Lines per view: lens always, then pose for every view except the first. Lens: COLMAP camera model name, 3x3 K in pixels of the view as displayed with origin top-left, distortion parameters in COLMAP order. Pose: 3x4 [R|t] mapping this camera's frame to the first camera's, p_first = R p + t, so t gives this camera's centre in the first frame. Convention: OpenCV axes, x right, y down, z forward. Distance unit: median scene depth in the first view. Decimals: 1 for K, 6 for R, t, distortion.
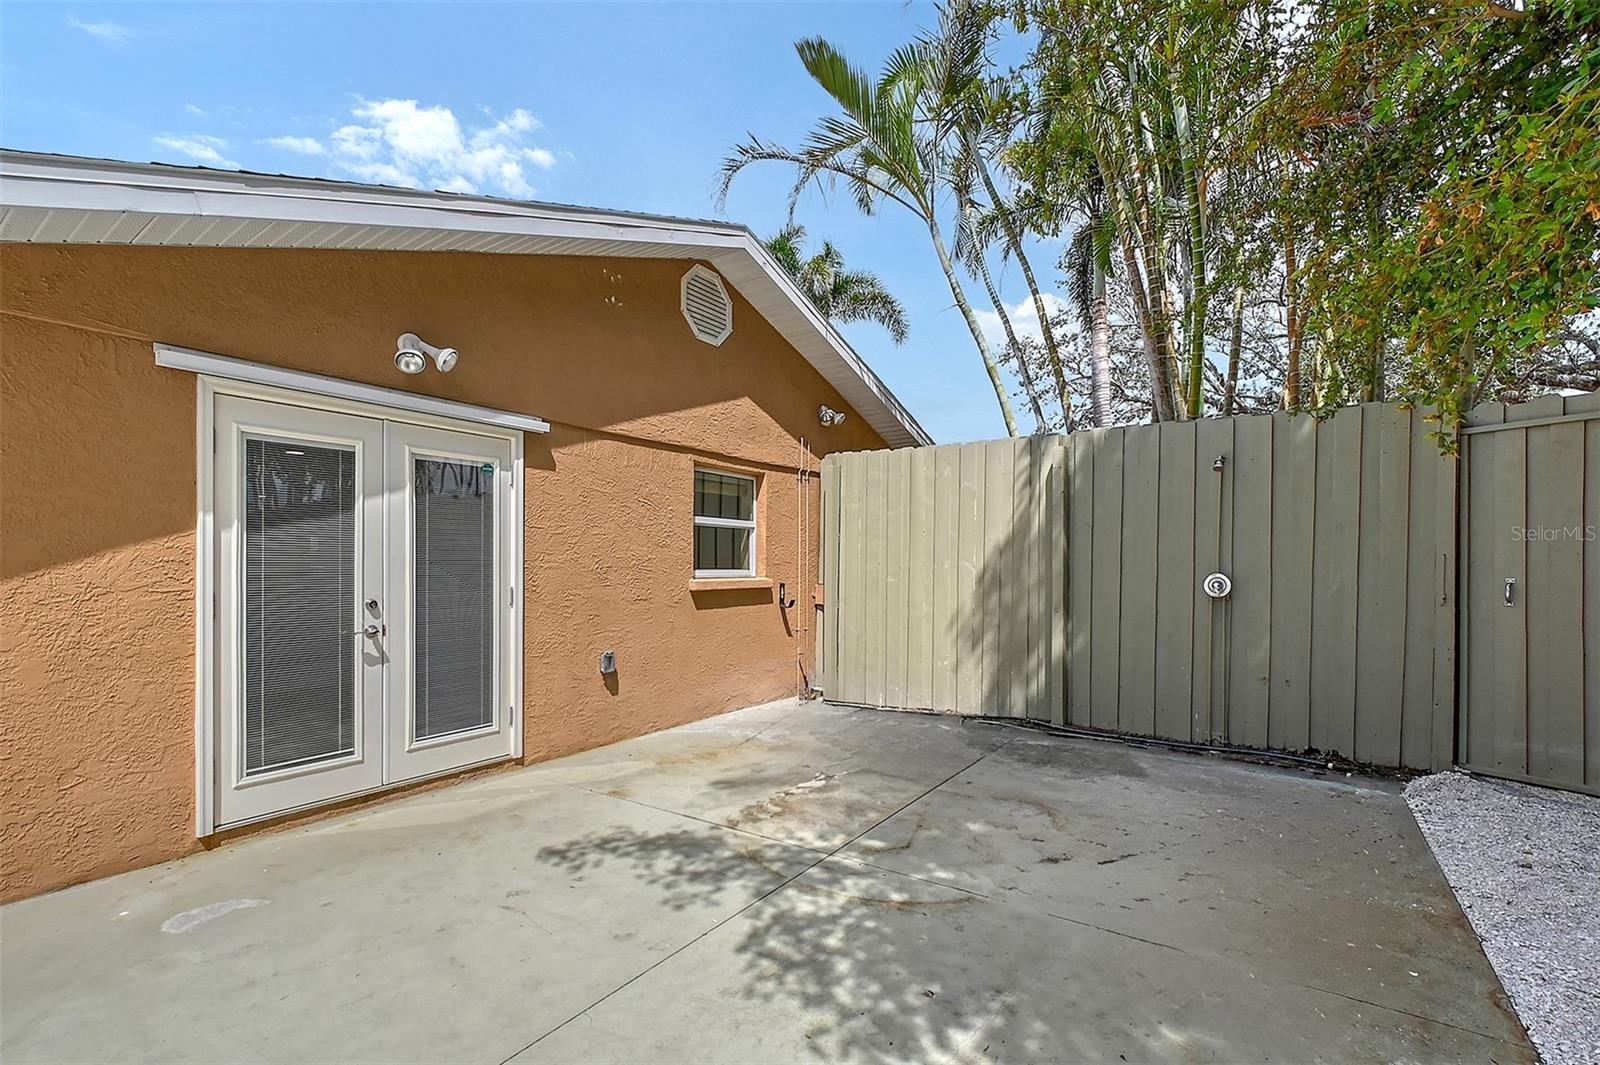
lens RADIAL K [[707.6, 0, 802.7], [0, 707.6, 541.0], [0, 0, 1]] dist [-0.001257, -0.000089]
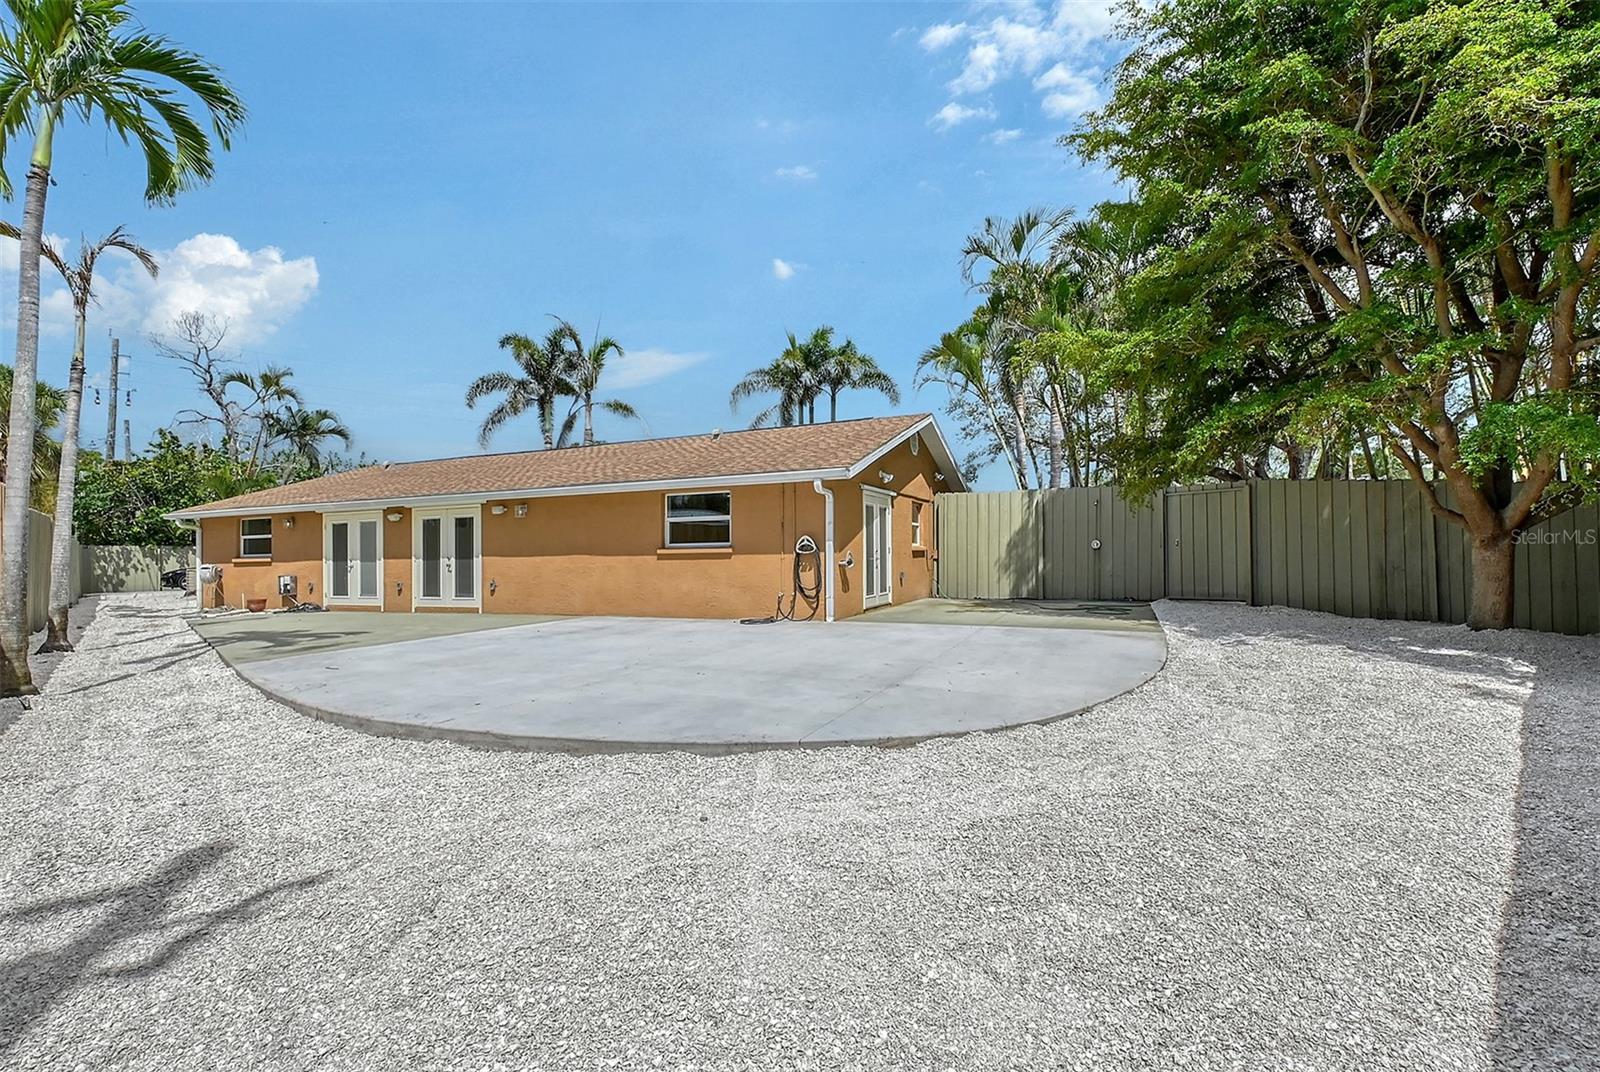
lens RADIAL K [[719.2, 0, 797.5], [0, 719.2, 536.1], [0, 0, 1]] dist [0.000737, 0.000008]
pose [[0.983822, -0.014499, 0.178561, -0.976212], [0.013493, 0.999886, 0.006847, -0.004721], [-0.178640, -0.004327, 0.983905, -1.437491]]
